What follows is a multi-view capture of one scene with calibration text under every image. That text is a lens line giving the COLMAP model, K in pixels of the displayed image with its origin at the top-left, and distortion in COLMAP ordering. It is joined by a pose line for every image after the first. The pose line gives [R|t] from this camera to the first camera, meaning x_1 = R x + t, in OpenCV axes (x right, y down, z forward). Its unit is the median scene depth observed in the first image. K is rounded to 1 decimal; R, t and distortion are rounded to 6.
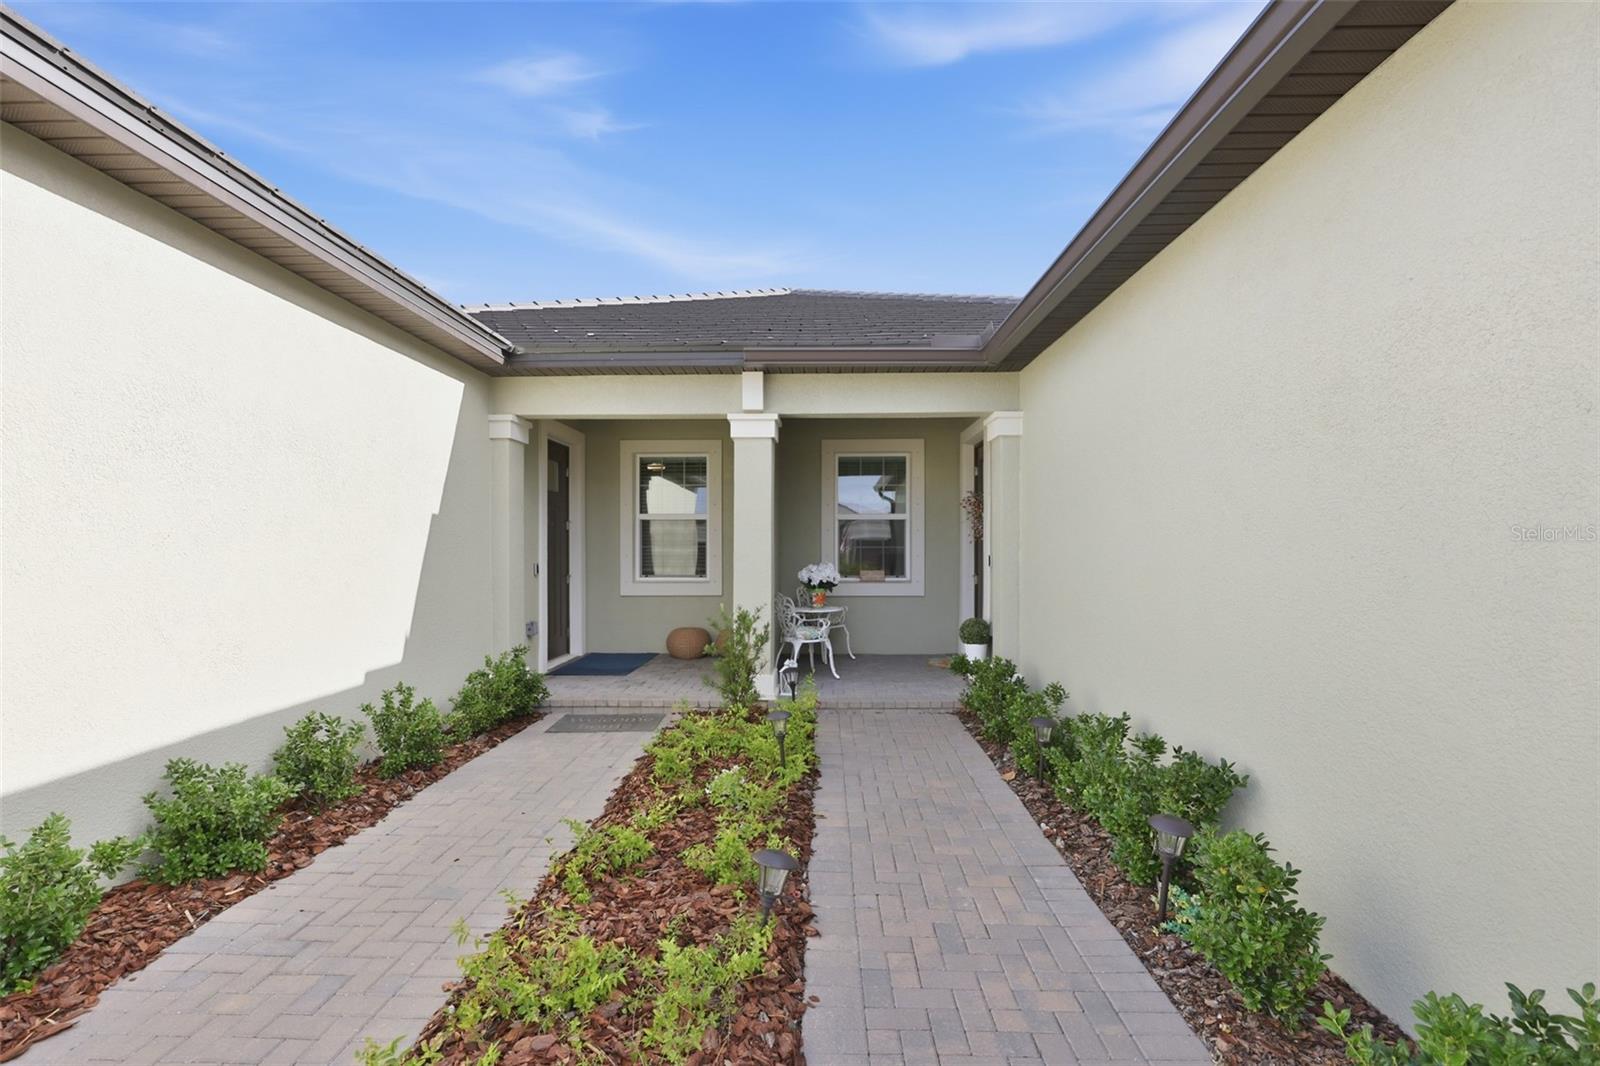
lens RADIAL K [[691.2, 0, 799.4], [0, 691.2, 539.5], [0, 0, 1]] dist [-0.006097, 0.001009]
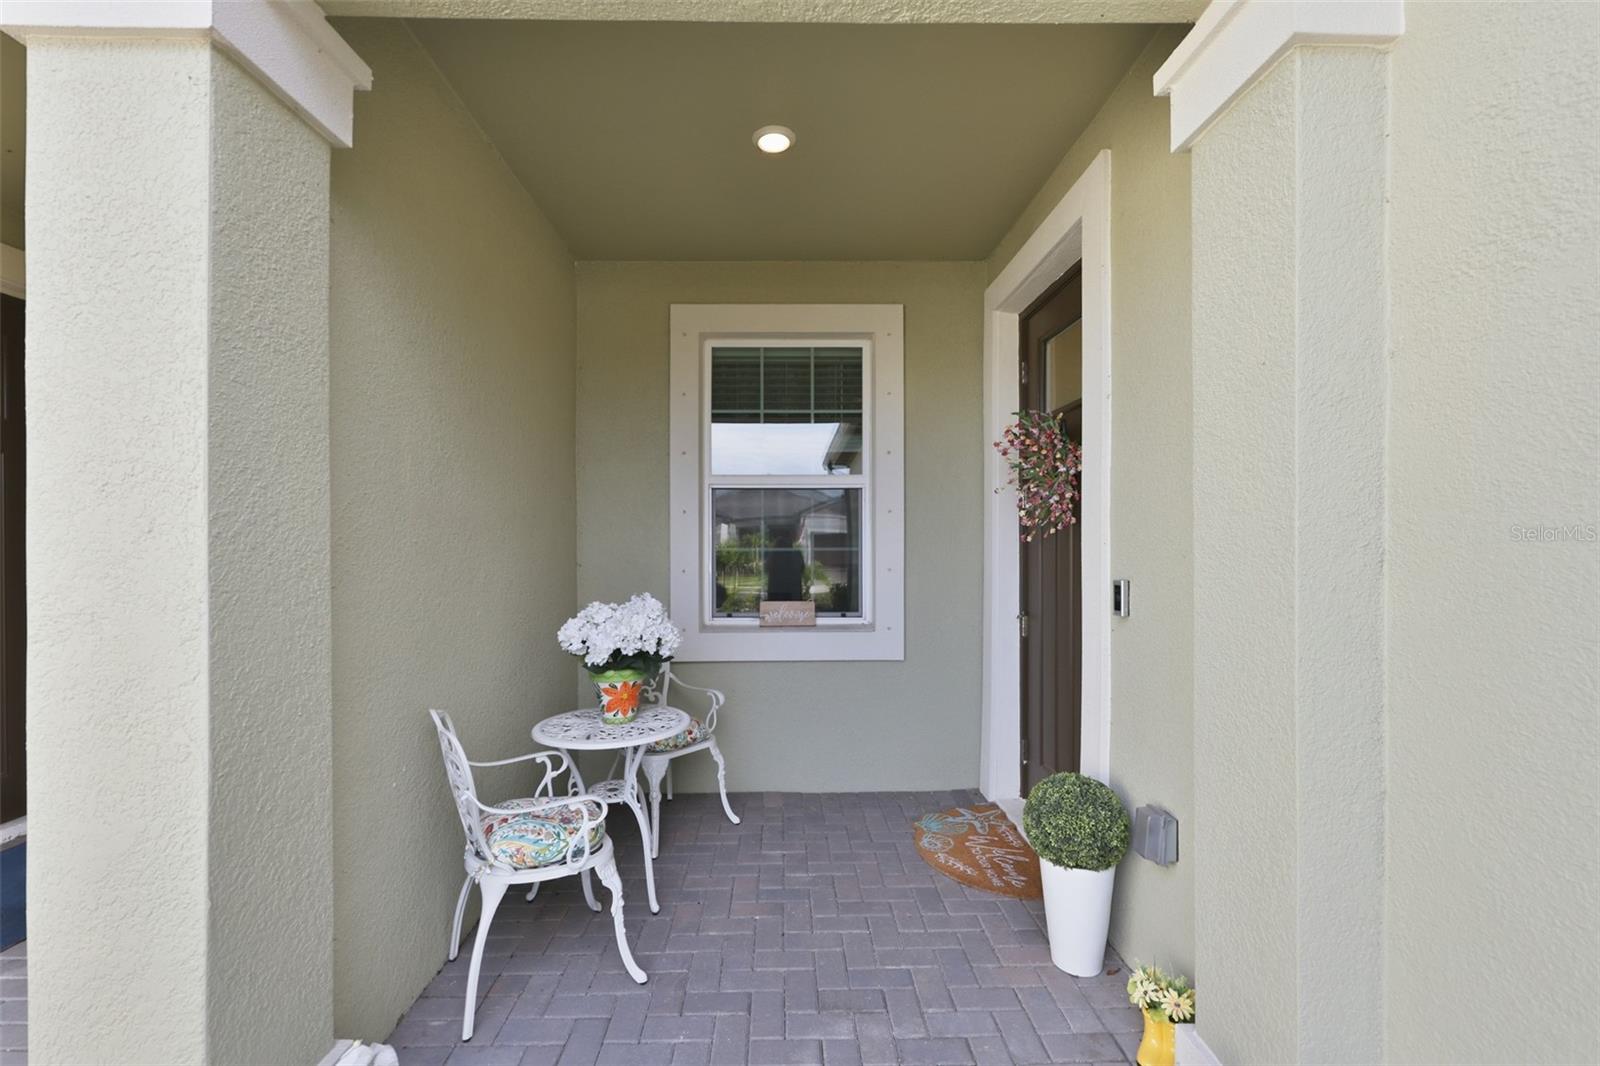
lens RADIAL K [[691.2, 0, 799.8], [0, 691.2, 534.4], [0, 0, 1]] dist [-0.006097, 0.001009]
pose [[0.998283, 0.001692, 0.058557, 0.099347], [-0.001535, 0.999995, -0.002730, 0.002057], [-0.058561, 0.002635, 0.998280, 0.630792]]
